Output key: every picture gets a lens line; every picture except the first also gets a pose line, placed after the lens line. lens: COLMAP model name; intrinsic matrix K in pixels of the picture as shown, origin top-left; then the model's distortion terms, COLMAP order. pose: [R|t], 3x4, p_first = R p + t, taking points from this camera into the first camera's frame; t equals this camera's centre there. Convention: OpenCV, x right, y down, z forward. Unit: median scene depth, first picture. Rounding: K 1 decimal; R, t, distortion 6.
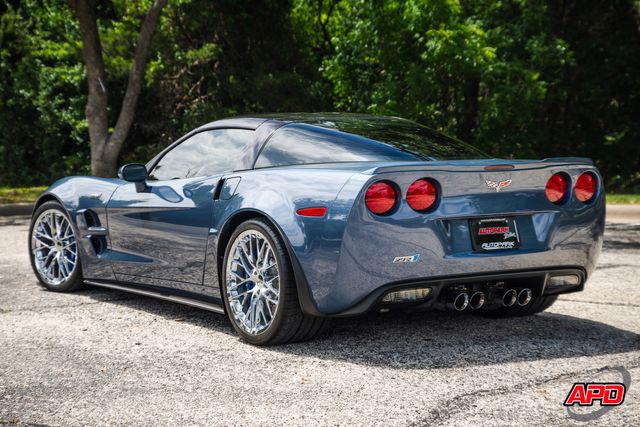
lens RADIAL K [[1370.8, 0, 302.8], [0, 1370.8, 214.9], [0, 0, 1]] dist [0.518229, 0.279806]
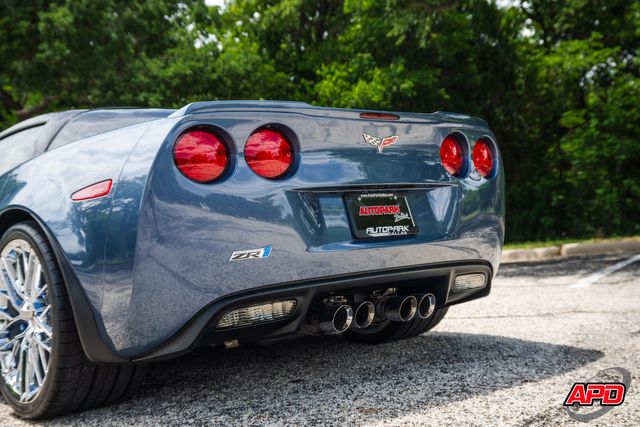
lens RADIAL K [[792.5, 0, 329.1], [0, 792.5, 216.5], [0, 0, 1]] dist [0.093468, 0.038224]
pose [[0.987556, -0.067536, 0.142026, 0.054273], [0.082317, 0.991484, -0.100911, 0.048935], [-0.134002, 0.111347, 0.984706, 0.583319]]
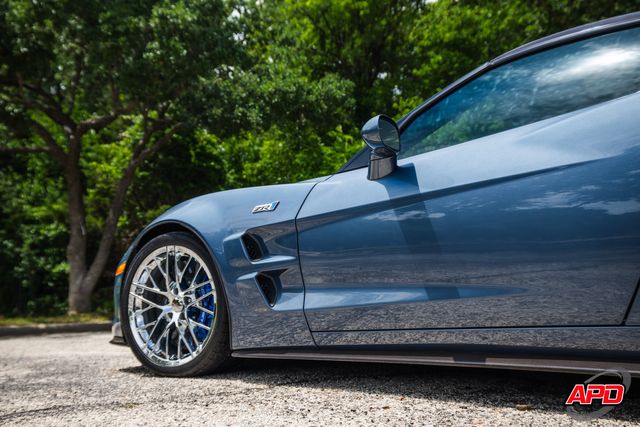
lens RADIAL K [[819.2, 0, 320.3], [0, 819.2, 212.8], [0, 0, 1]] dist [0.076157, 0.030222]
pose [[0.979787, 0.014906, 0.199490, -0.237413], [0.021873, 0.983259, -0.180898, 0.064820], [-0.198846, 0.181605, 0.963057, 0.784193]]
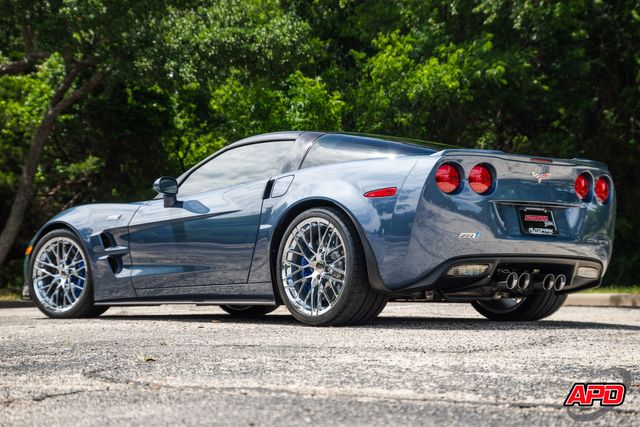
lens RADIAL K [[1369.6, 0, 329.4], [0, 1369.6, 203.1], [0, 0, 1]] dist [0.451771, 0.329246]
pose [[0.986243, 0.018691, 0.164244, -0.193445], [0.003345, 0.991127, -0.132876, 0.136725], [-0.165270, 0.131597, 0.977429, -0.046343]]
